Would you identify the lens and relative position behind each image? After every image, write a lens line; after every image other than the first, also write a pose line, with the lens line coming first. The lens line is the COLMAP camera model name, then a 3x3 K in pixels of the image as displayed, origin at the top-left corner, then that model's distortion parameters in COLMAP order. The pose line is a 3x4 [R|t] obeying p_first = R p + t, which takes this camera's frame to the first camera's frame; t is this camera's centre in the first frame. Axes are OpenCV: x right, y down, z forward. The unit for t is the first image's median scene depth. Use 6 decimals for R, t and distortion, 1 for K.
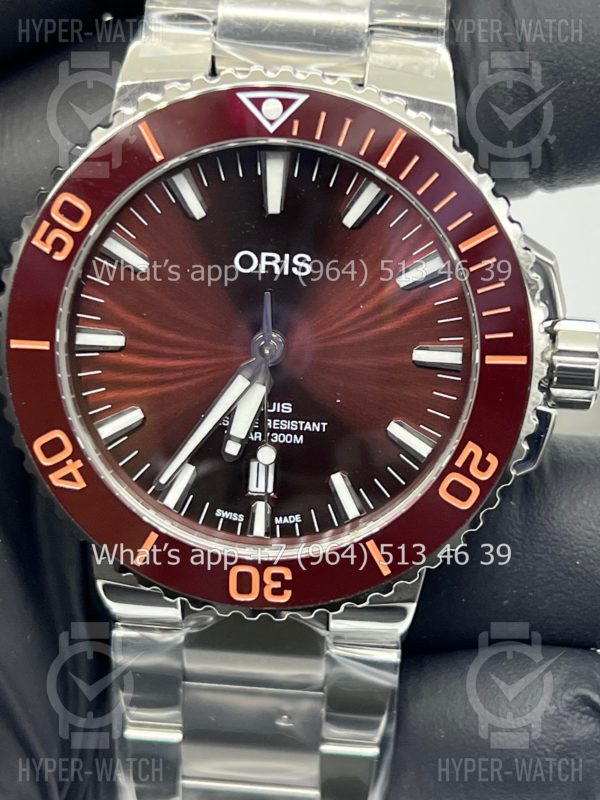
lens RADIAL K [[1842.2, 0, 295.4], [0, 1842.2, 394.2], [0, 0, 1]] dist [0.245663, 0.000000]
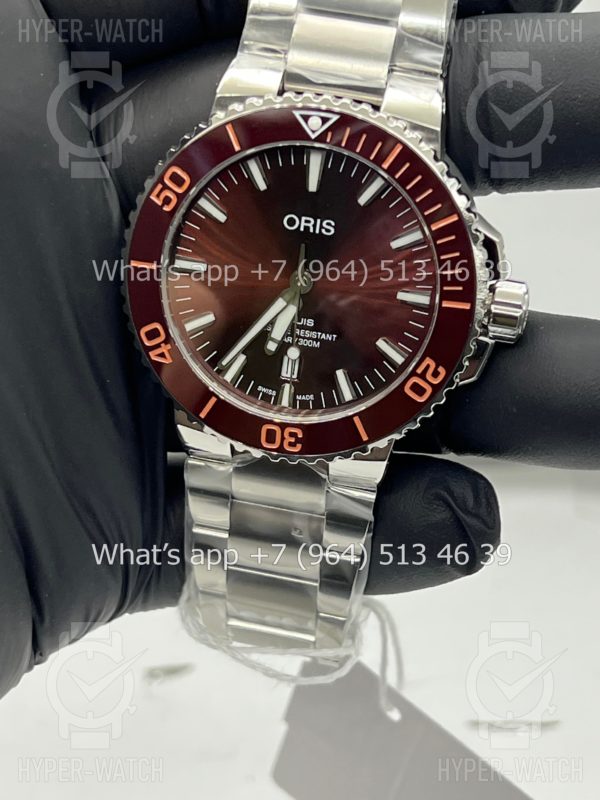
lens RADIAL K [[1842.2, 0, 297.5], [0, 1842.2, 396.9], [0, 0, 1]] dist [0.245663, 0.000000]
pose [[0.991626, 0.097074, -0.085175, 0.118070], [-0.090709, 0.992999, 0.075668, -0.044838], [0.091924, -0.067309, 0.993489, -0.482657]]
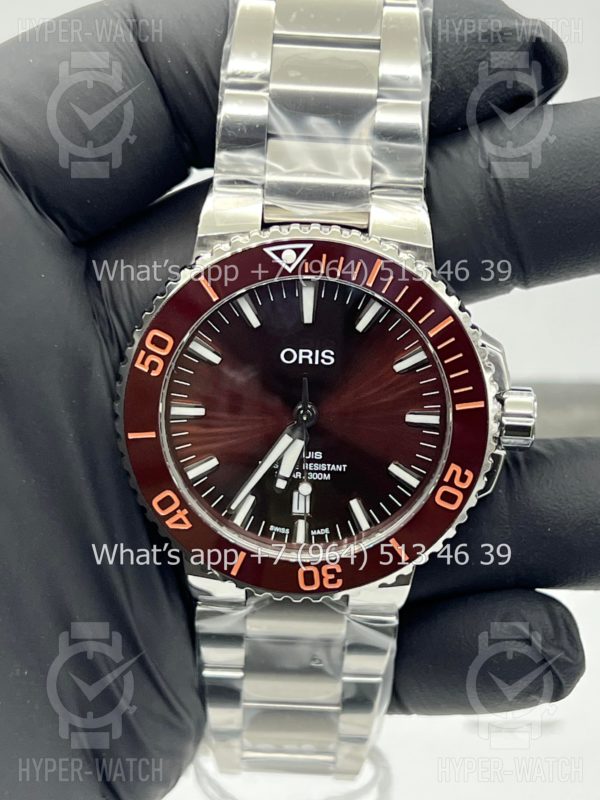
lens RADIAL K [[1842.2, 0, 299.6], [0, 1842.2, 406.9], [0, 0, 1]] dist [0.245663, 0.000000]
pose [[0.999262, -0.022687, 0.030983, -0.063489], [0.020262, 0.996866, 0.076469, -0.141471], [-0.032621, -0.075784, 0.996590, -0.432266]]
